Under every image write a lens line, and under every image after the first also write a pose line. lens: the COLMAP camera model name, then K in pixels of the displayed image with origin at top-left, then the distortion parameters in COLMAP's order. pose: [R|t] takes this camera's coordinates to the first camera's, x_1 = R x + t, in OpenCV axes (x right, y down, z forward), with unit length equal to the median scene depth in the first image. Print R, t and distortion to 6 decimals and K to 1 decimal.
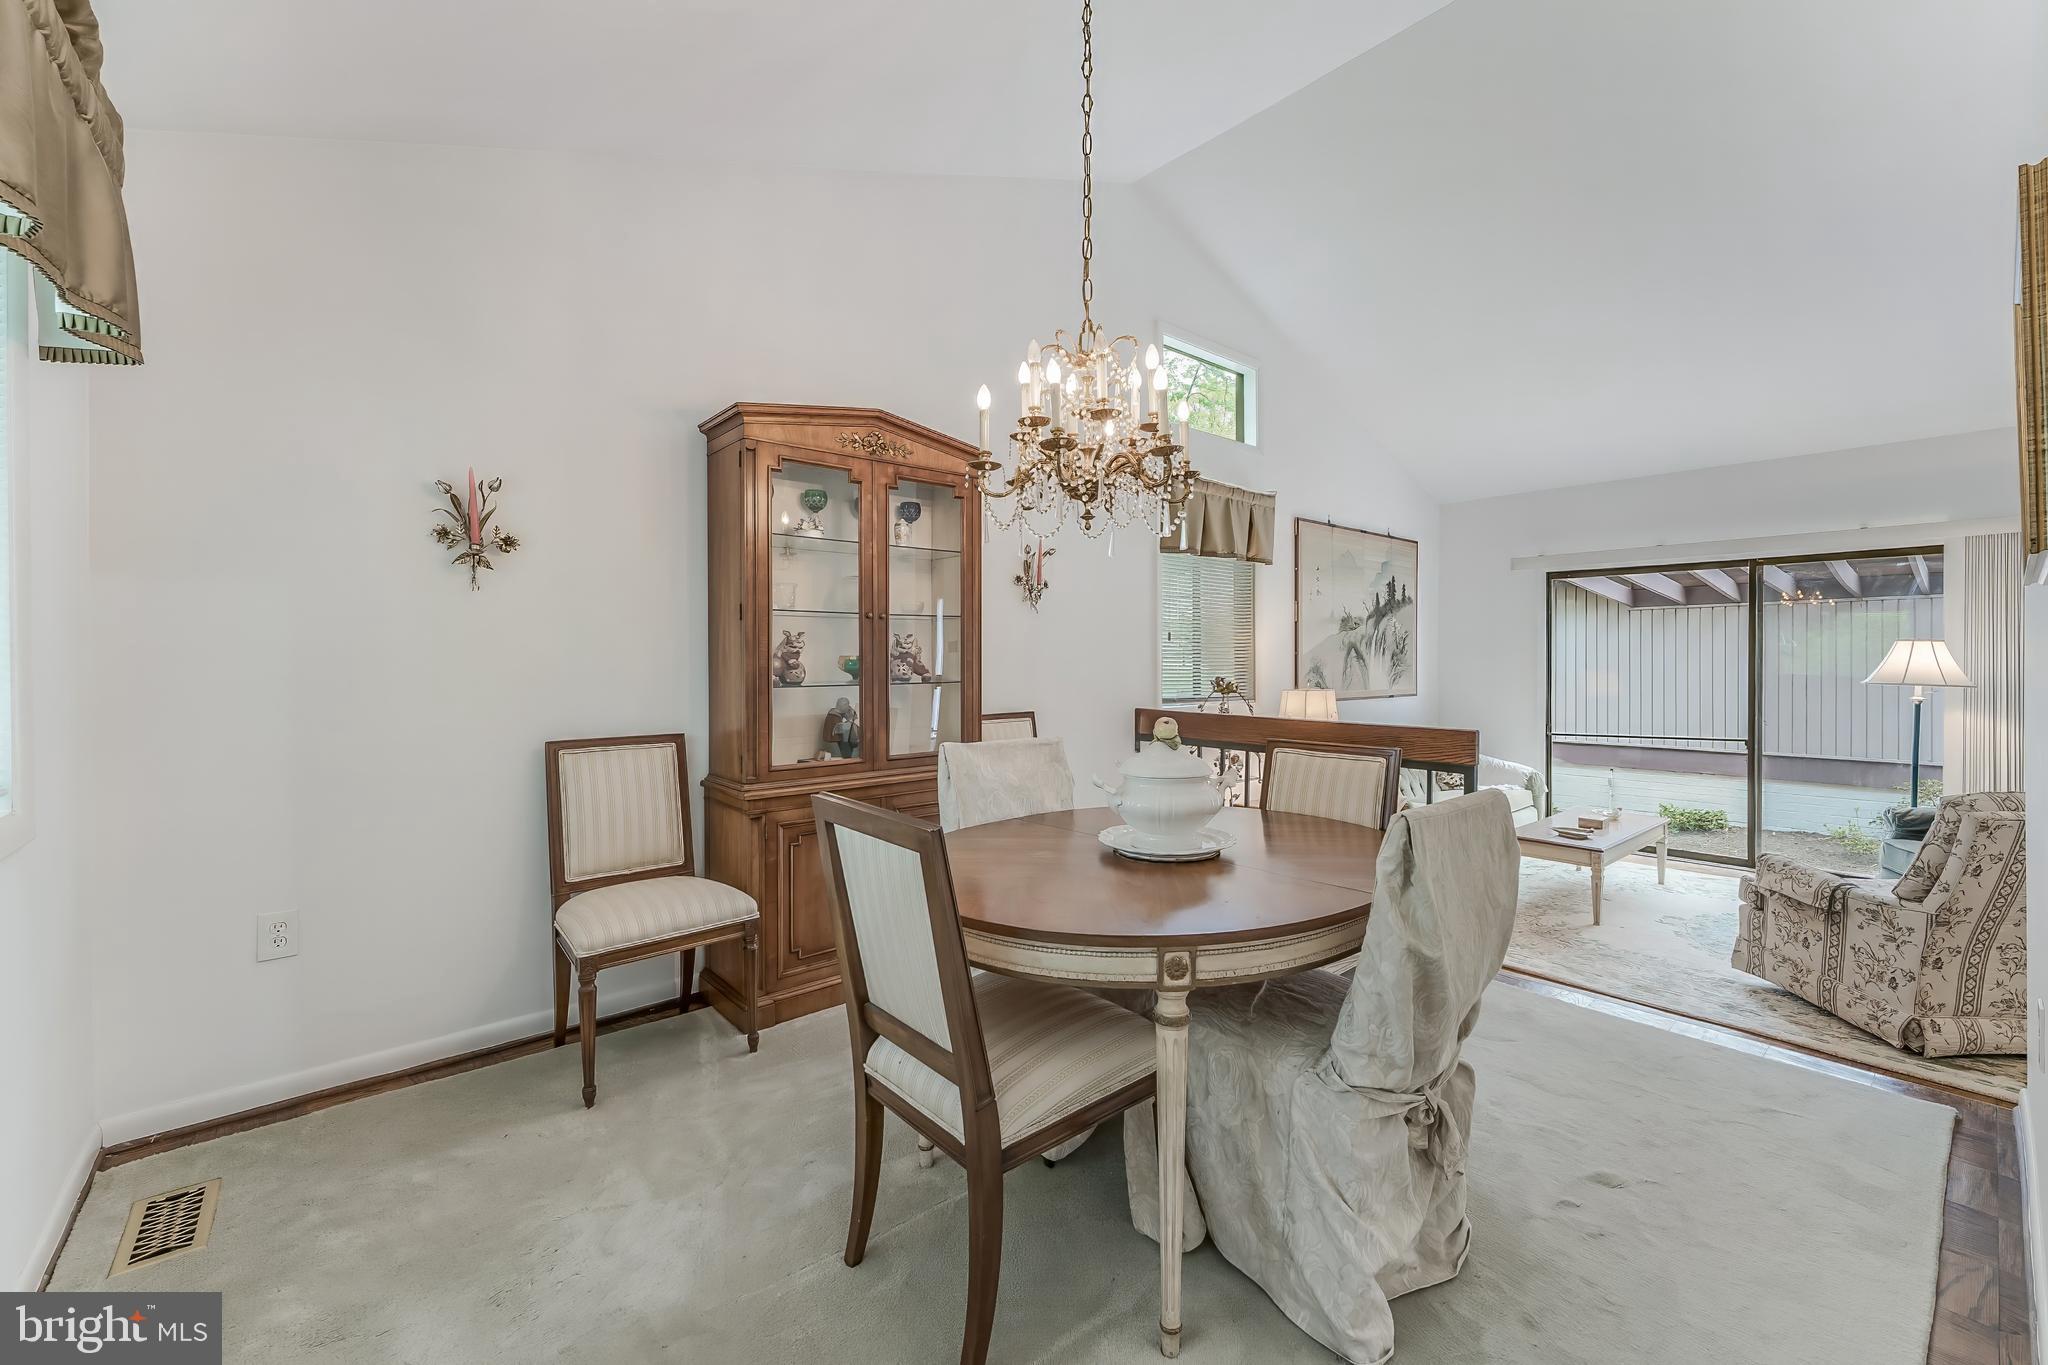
lens RADIAL K [[835.3, 0, 1023.1], [0, 835.3, 667.9], [0, 0, 1]] dist [0.003596, 0.000173]
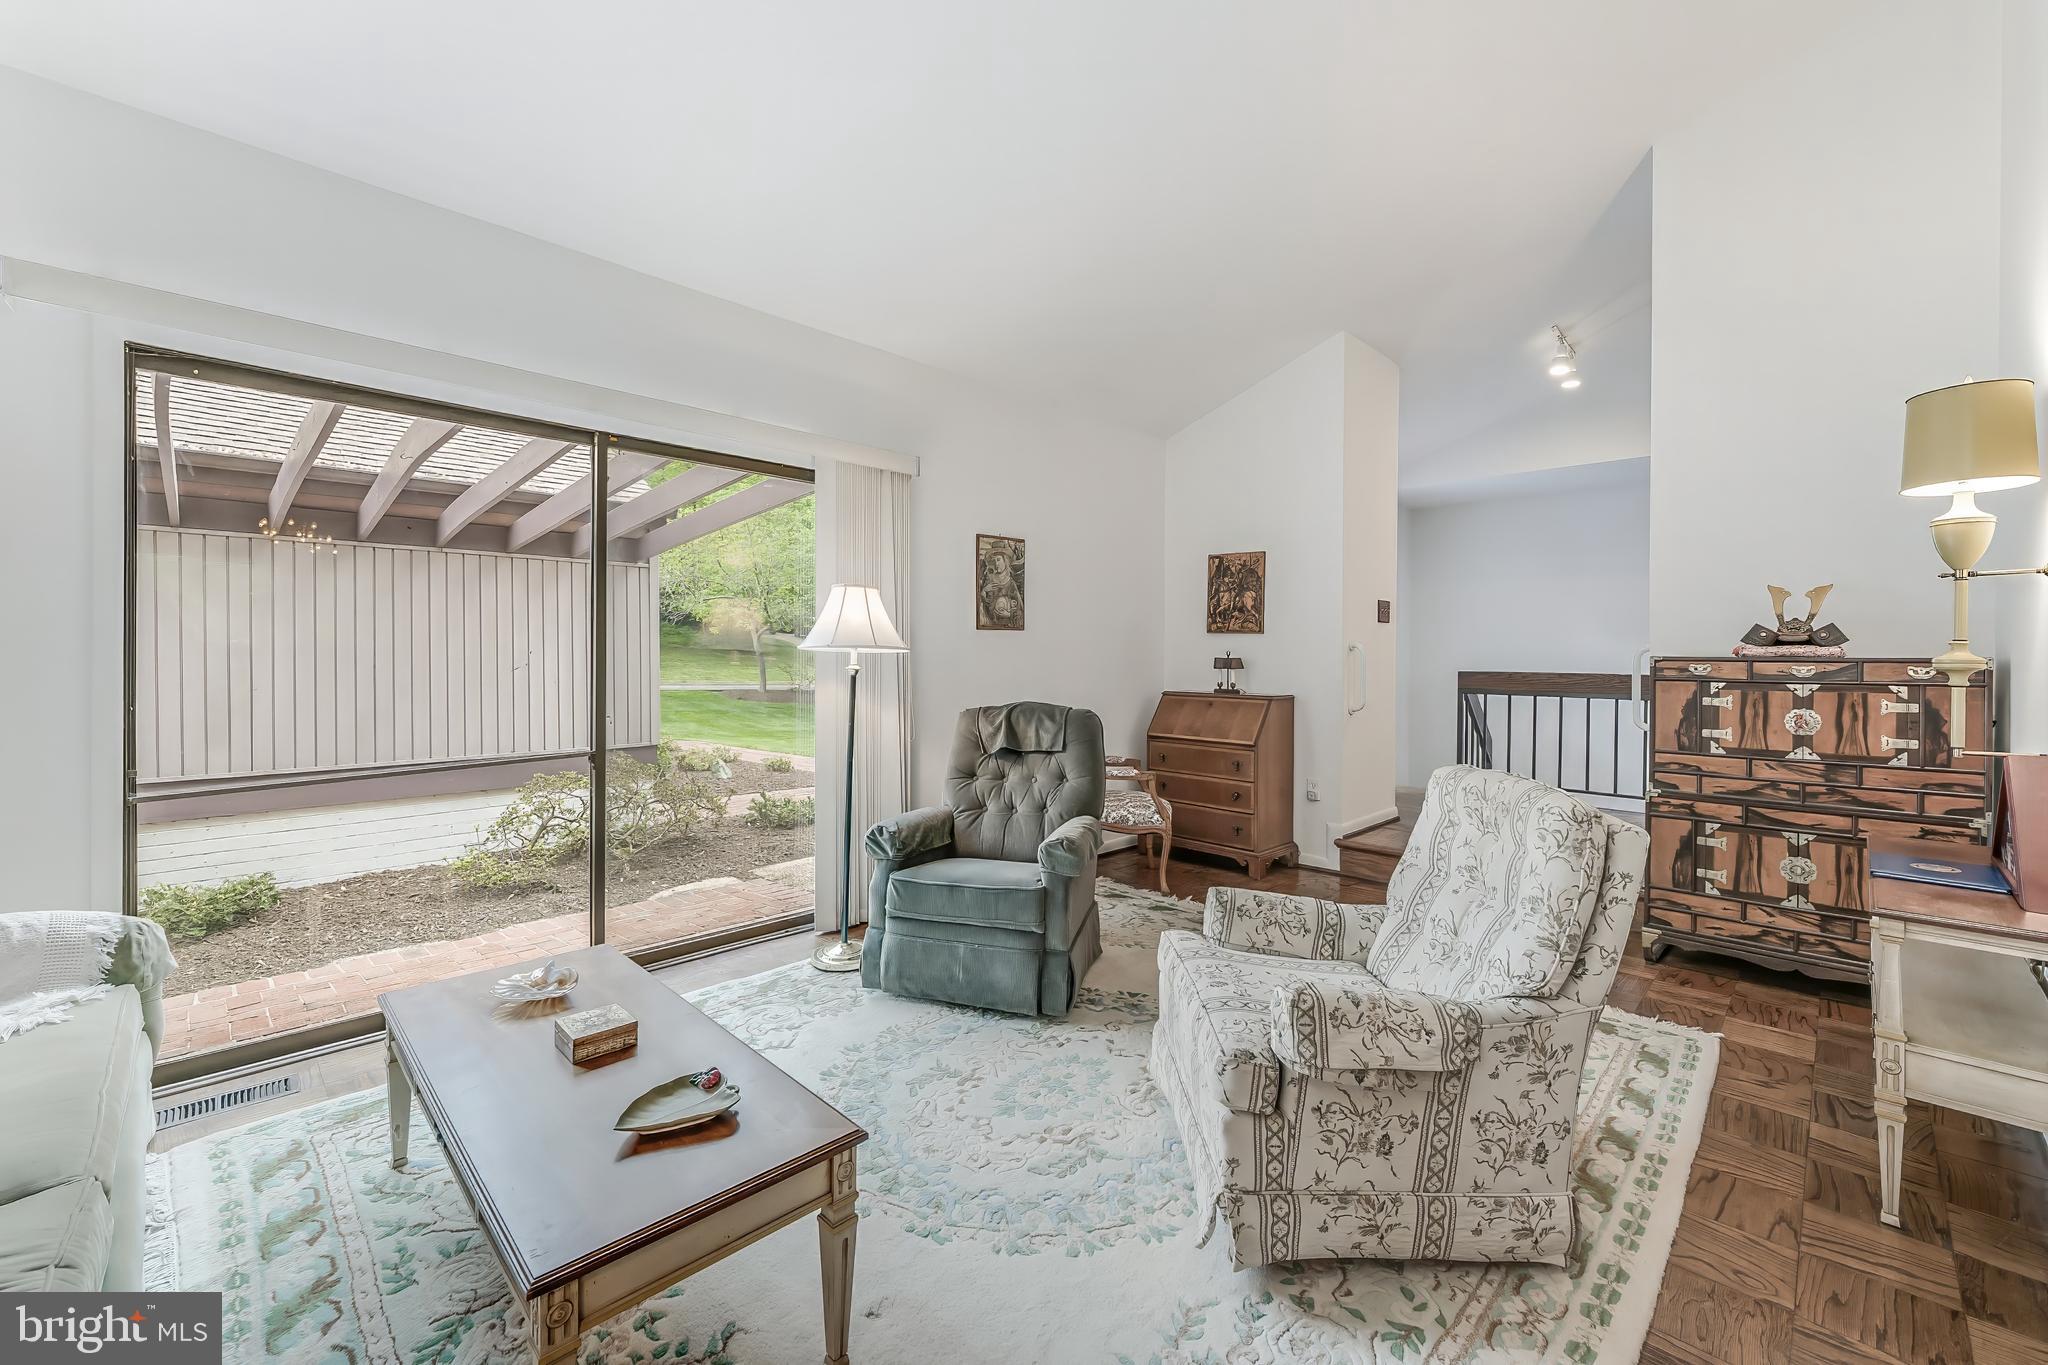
lens RADIAL K [[835.3, 0, 1031.4], [0, 835.3, 666.5], [0, 0, 1]] dist [0.003596, 0.000173]
pose [[-0.086223, -0.015739, 0.996152, 0.294589], [0.007800, 0.999834, 0.016472, 0.022099], [-0.996245, 0.009191, -0.086086, 0.794172]]
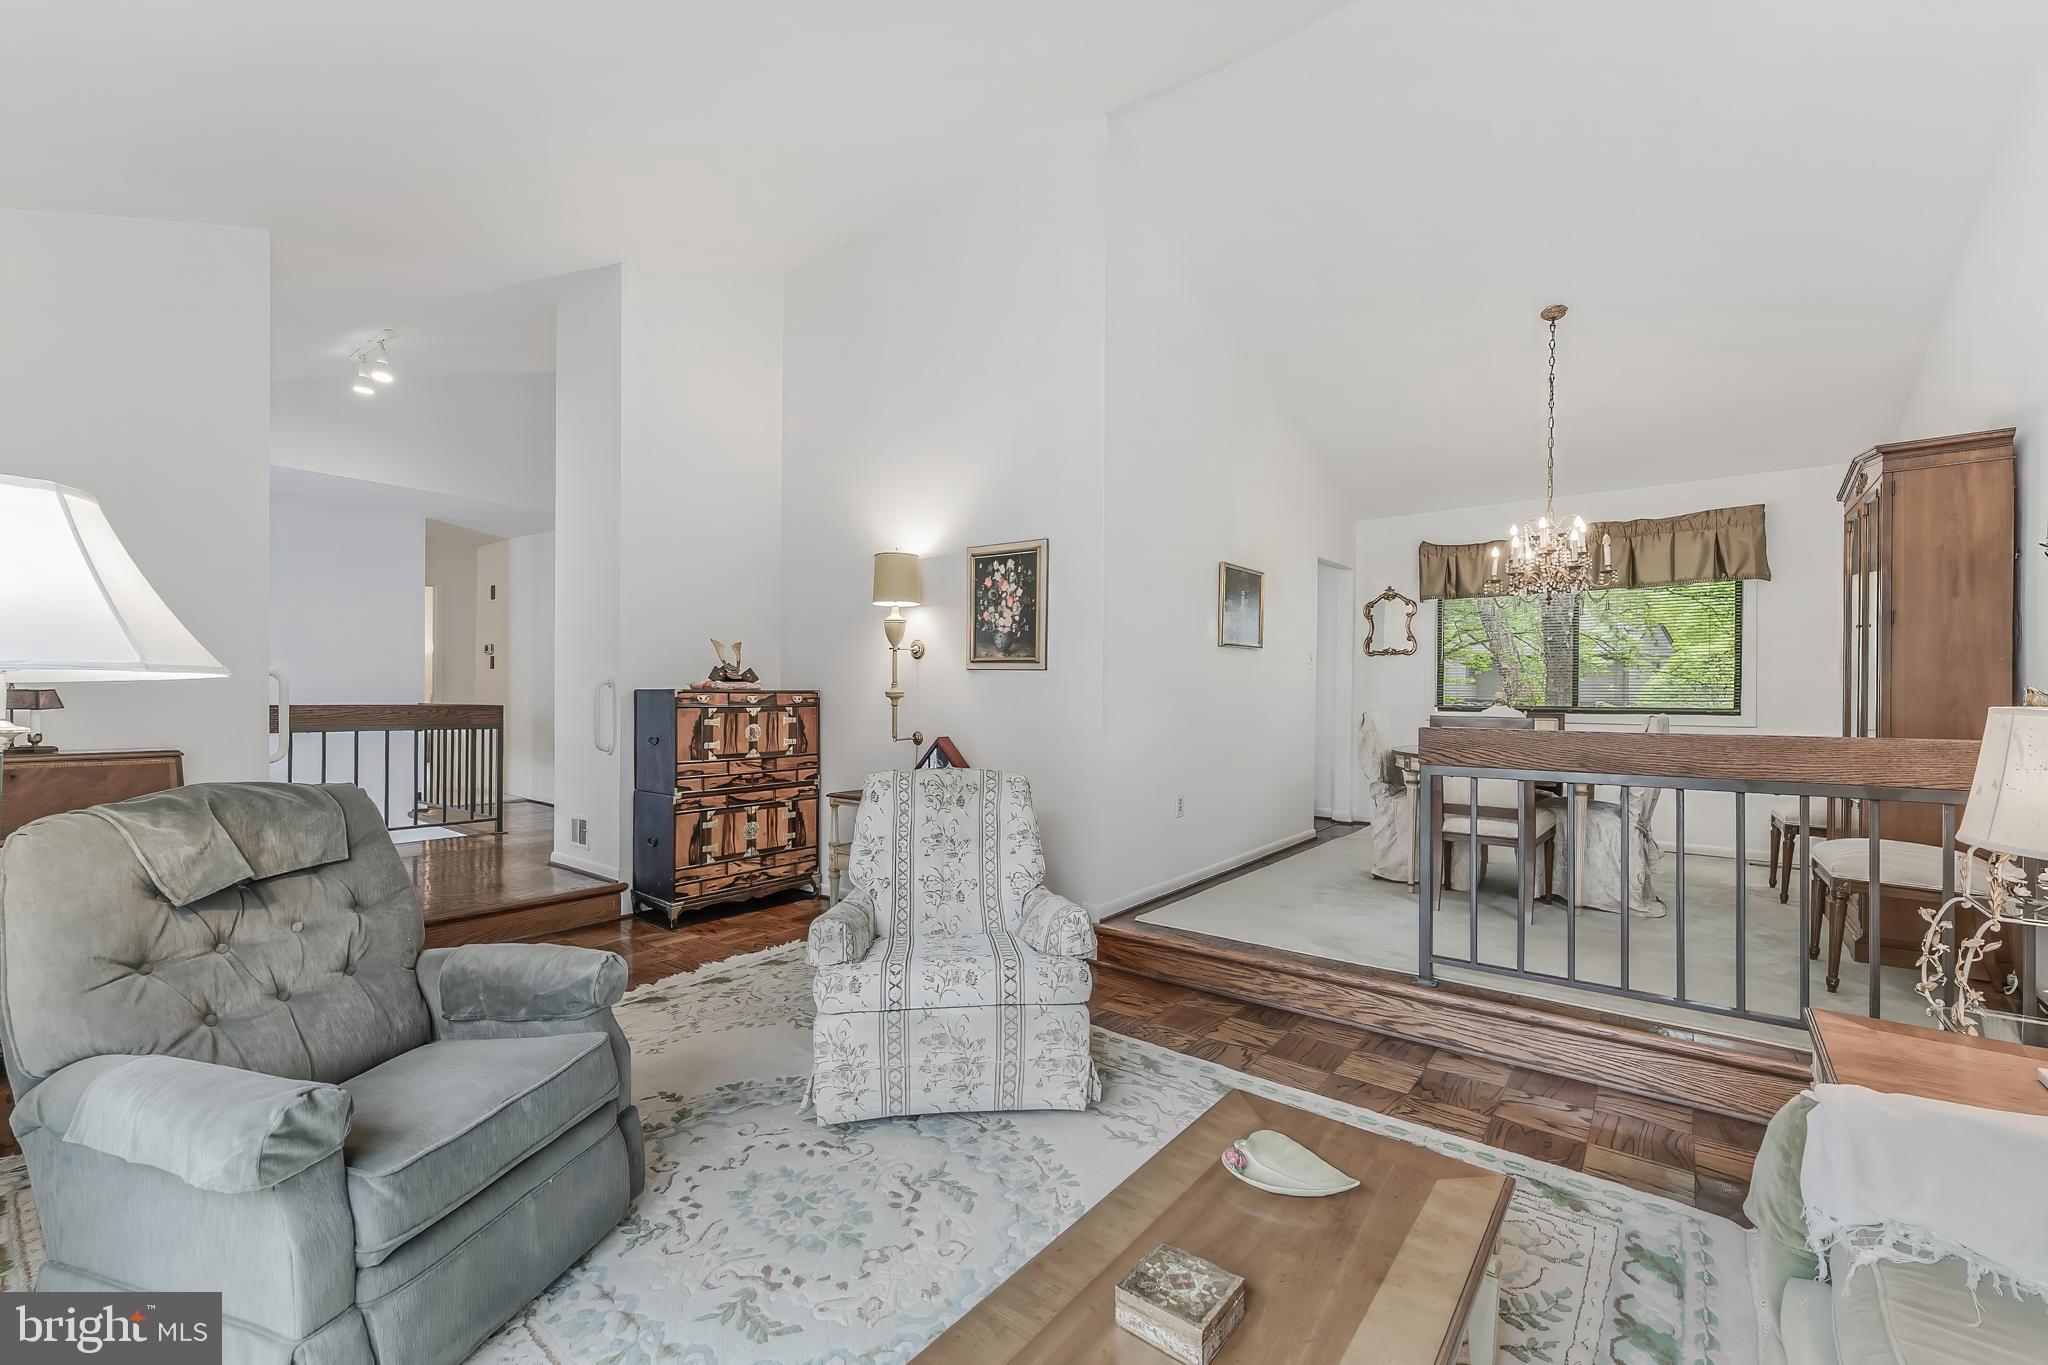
lens RADIAL K [[835.3, 0, 1032.4], [0, 835.3, 692.8], [0, 0, 1]] dist [0.003596, 0.000173]
pose [[-0.978952, -0.008146, -0.203928, 0.785308], [-0.010678, 0.999879, 0.011318, 0.018760], [0.203811, 0.013258, -0.978920, 1.187392]]
